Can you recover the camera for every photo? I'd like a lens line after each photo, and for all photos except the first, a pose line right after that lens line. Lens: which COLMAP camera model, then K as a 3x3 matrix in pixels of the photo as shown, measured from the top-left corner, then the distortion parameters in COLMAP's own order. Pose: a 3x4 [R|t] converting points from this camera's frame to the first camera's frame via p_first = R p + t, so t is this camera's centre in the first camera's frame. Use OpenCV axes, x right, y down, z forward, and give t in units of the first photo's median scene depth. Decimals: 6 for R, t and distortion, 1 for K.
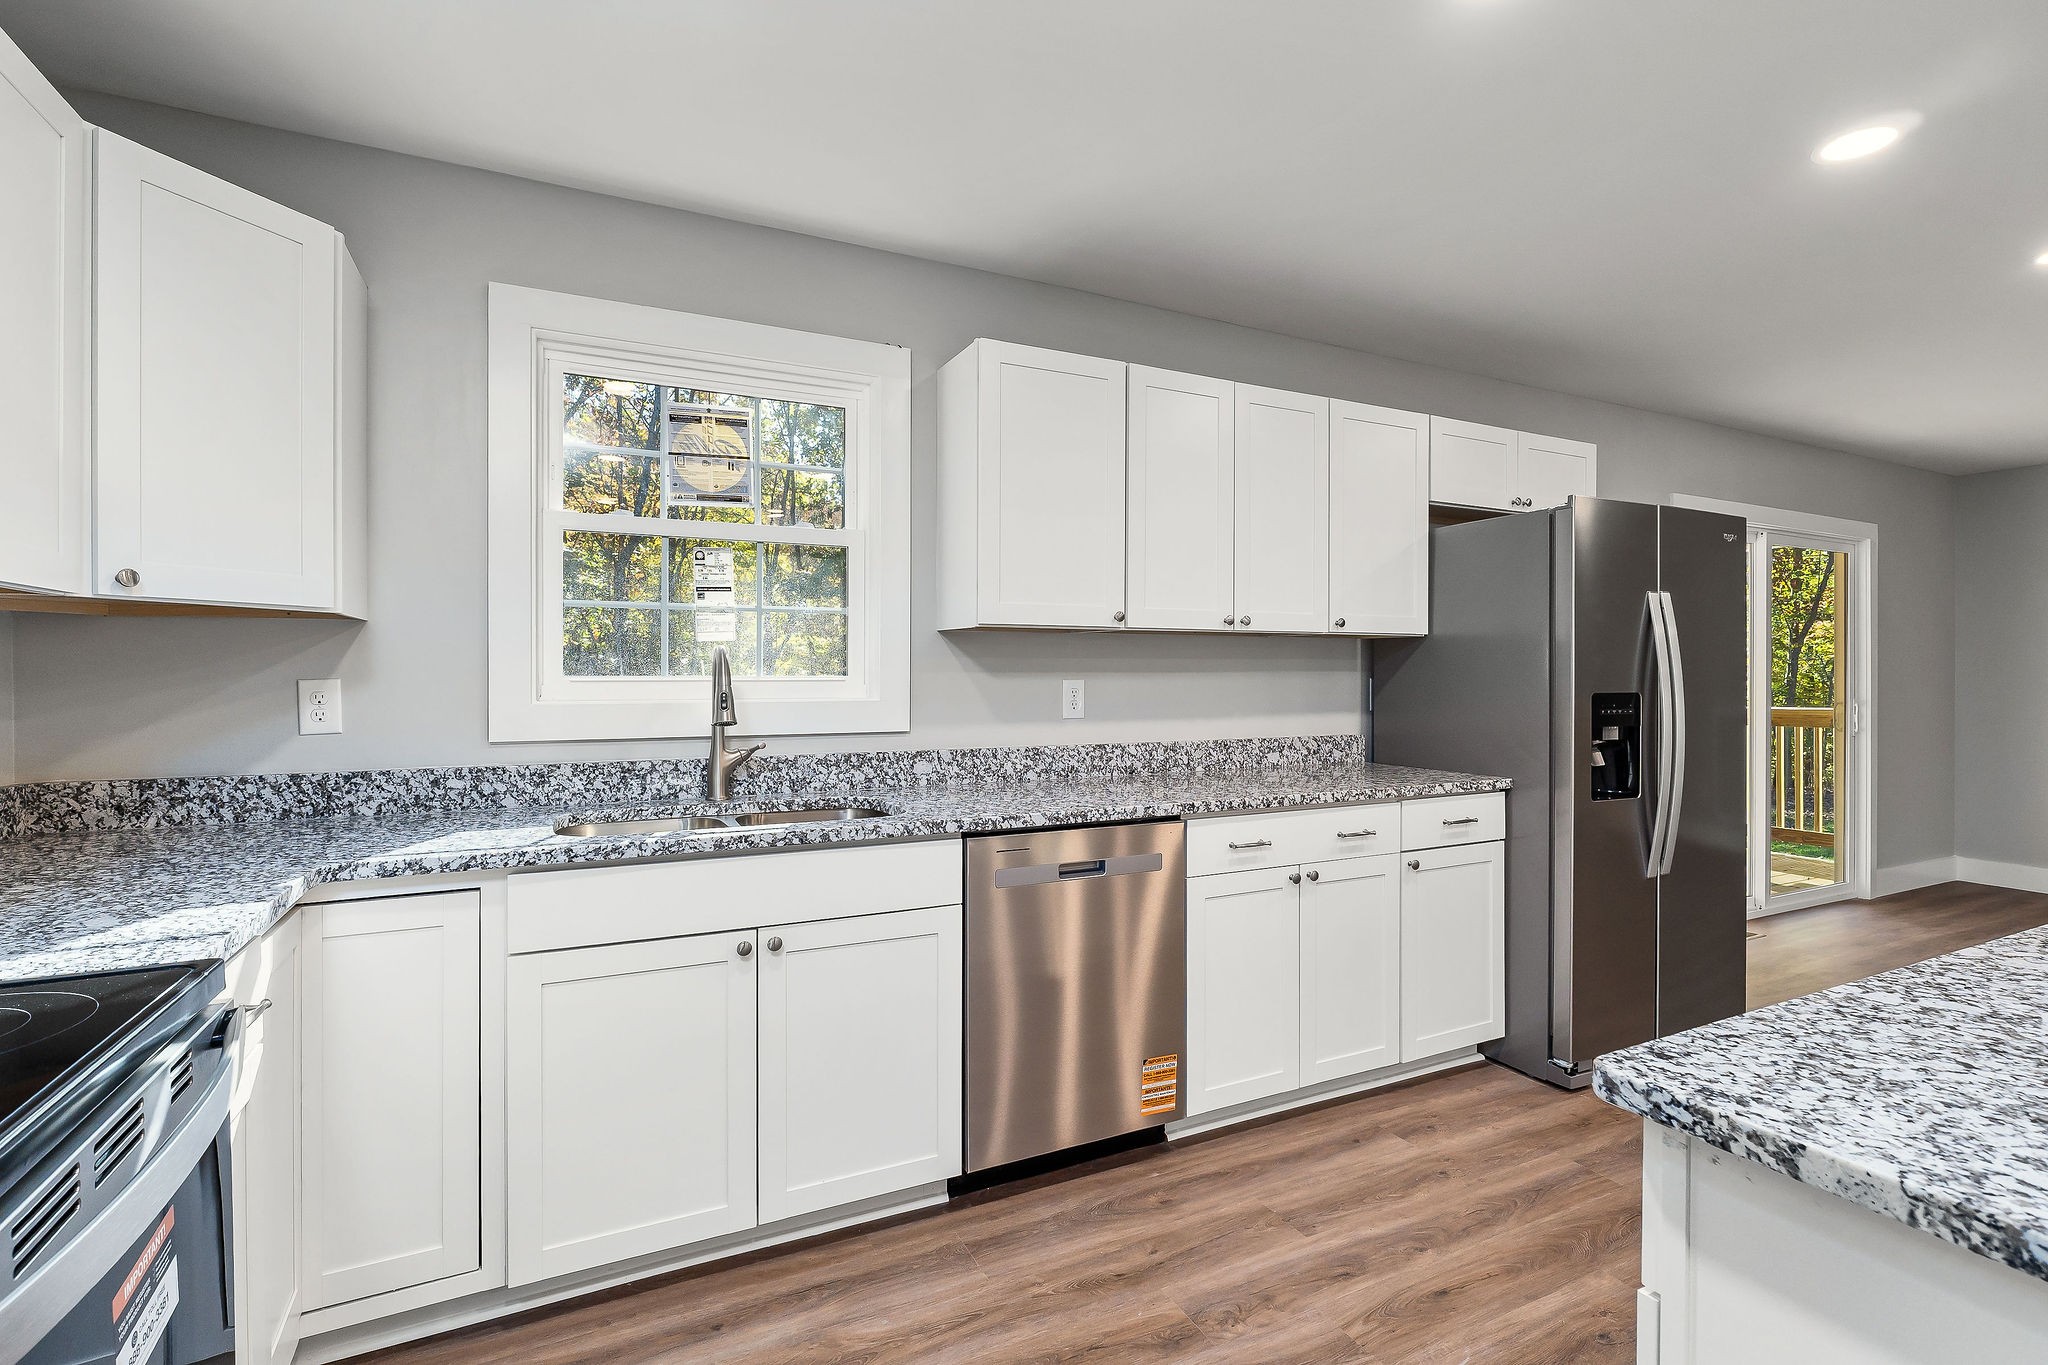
lens RADIAL K [[942.6, 0, 1014.8], [0, 942.6, 674.1], [0, 0, 1]] dist [-0.003371, -0.000431]
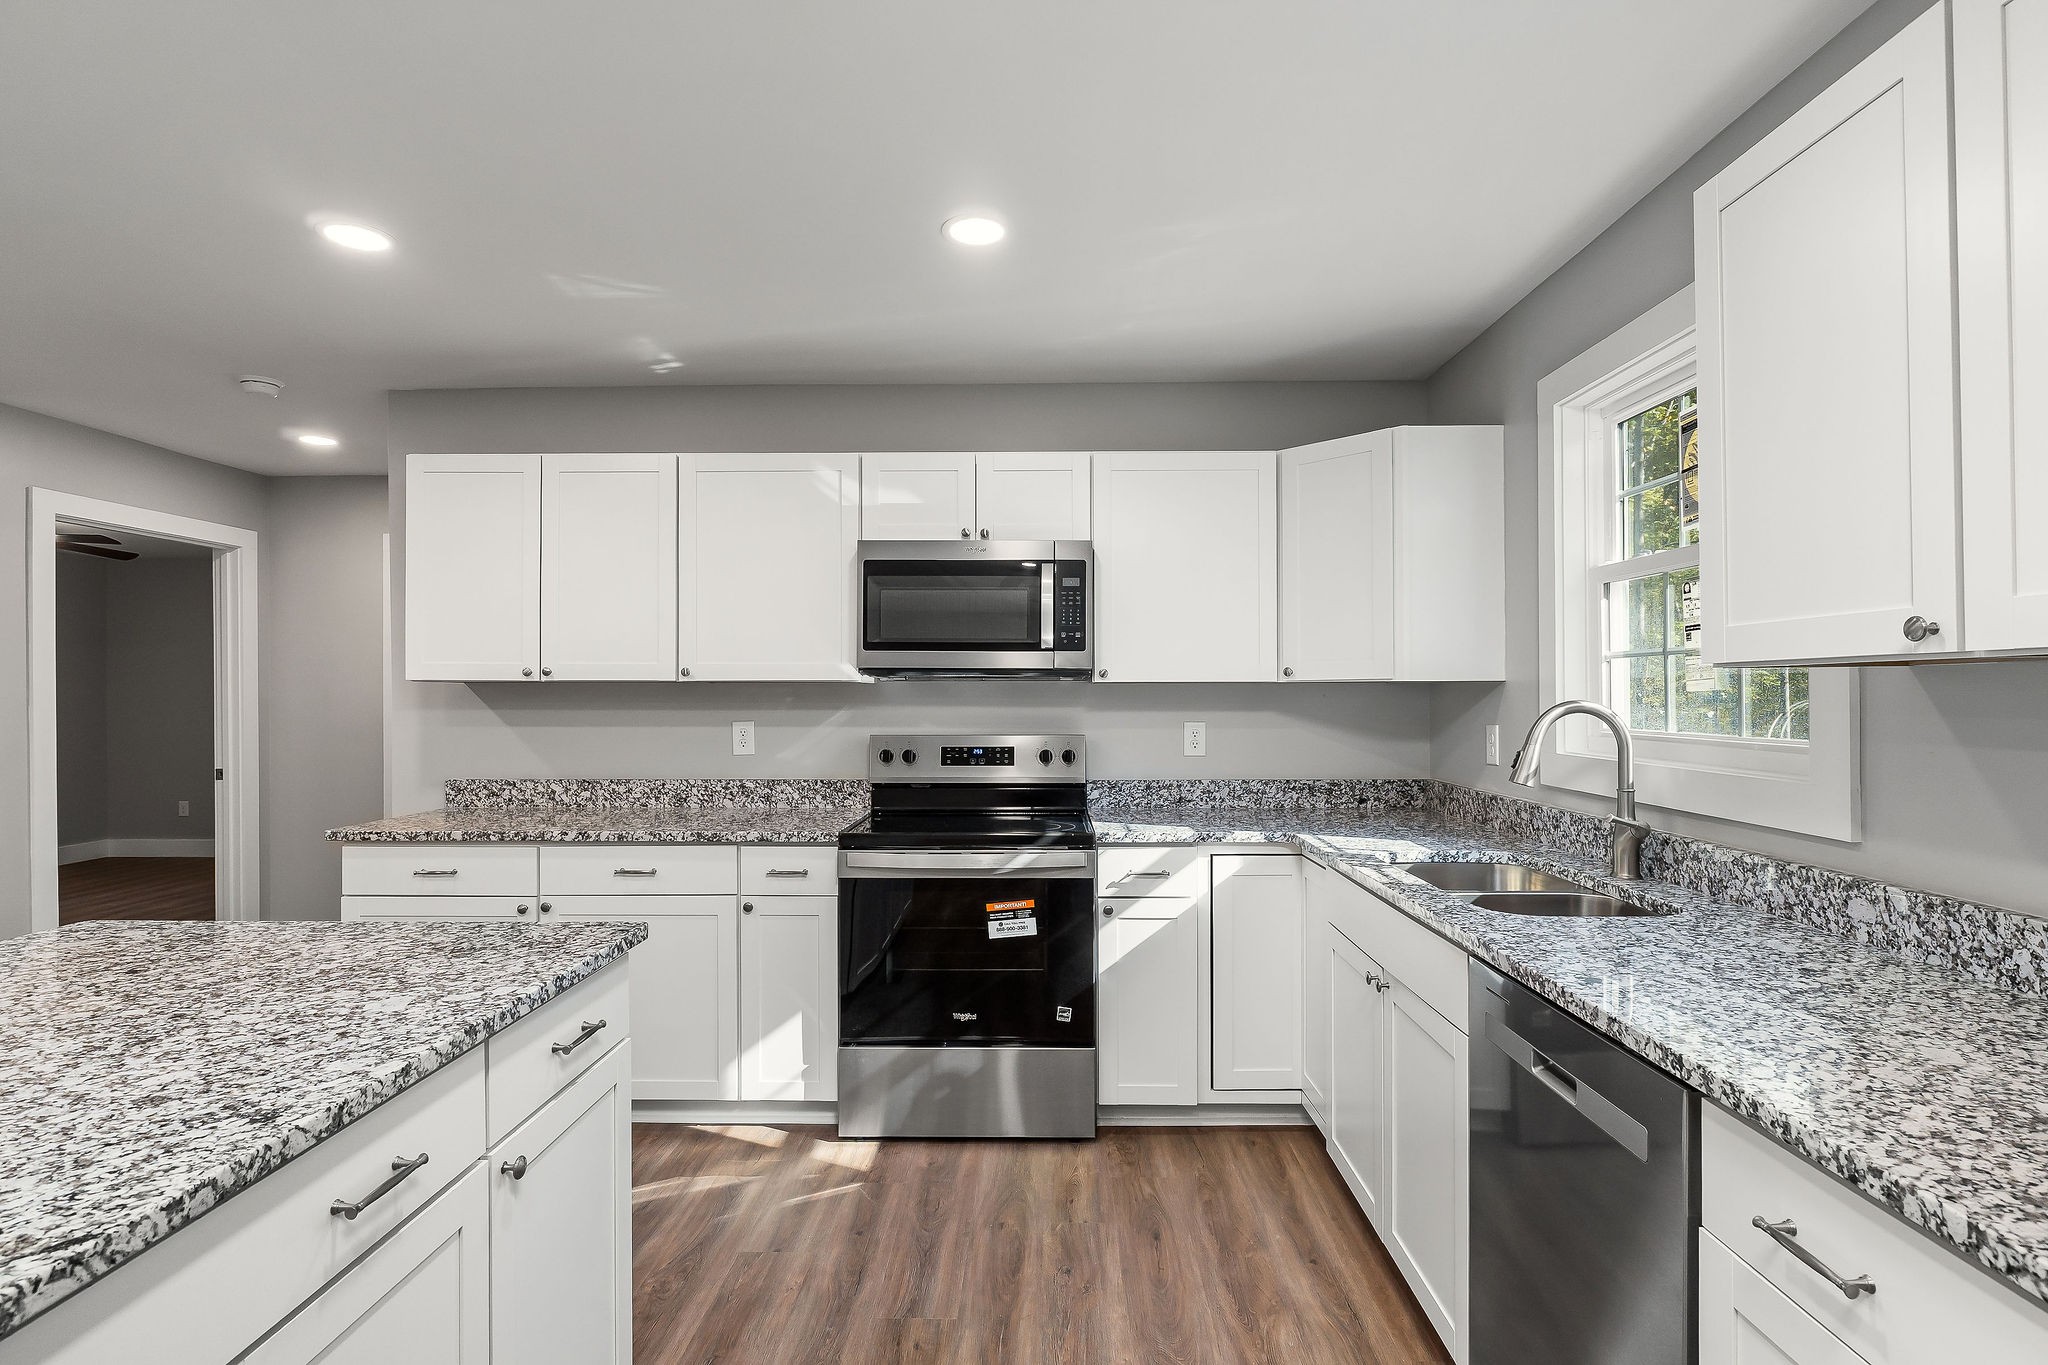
lens RADIAL K [[942.6, 0, 1014.2], [0, 942.6, 692.6], [0, 0, 1]] dist [-0.003371, -0.000431]
pose [[-0.447166, -0.002255, -0.894448, 0.668782], [0.001638, 0.999993, -0.003341, -0.031933], [0.894450, -0.002959, -0.447159, 0.837580]]
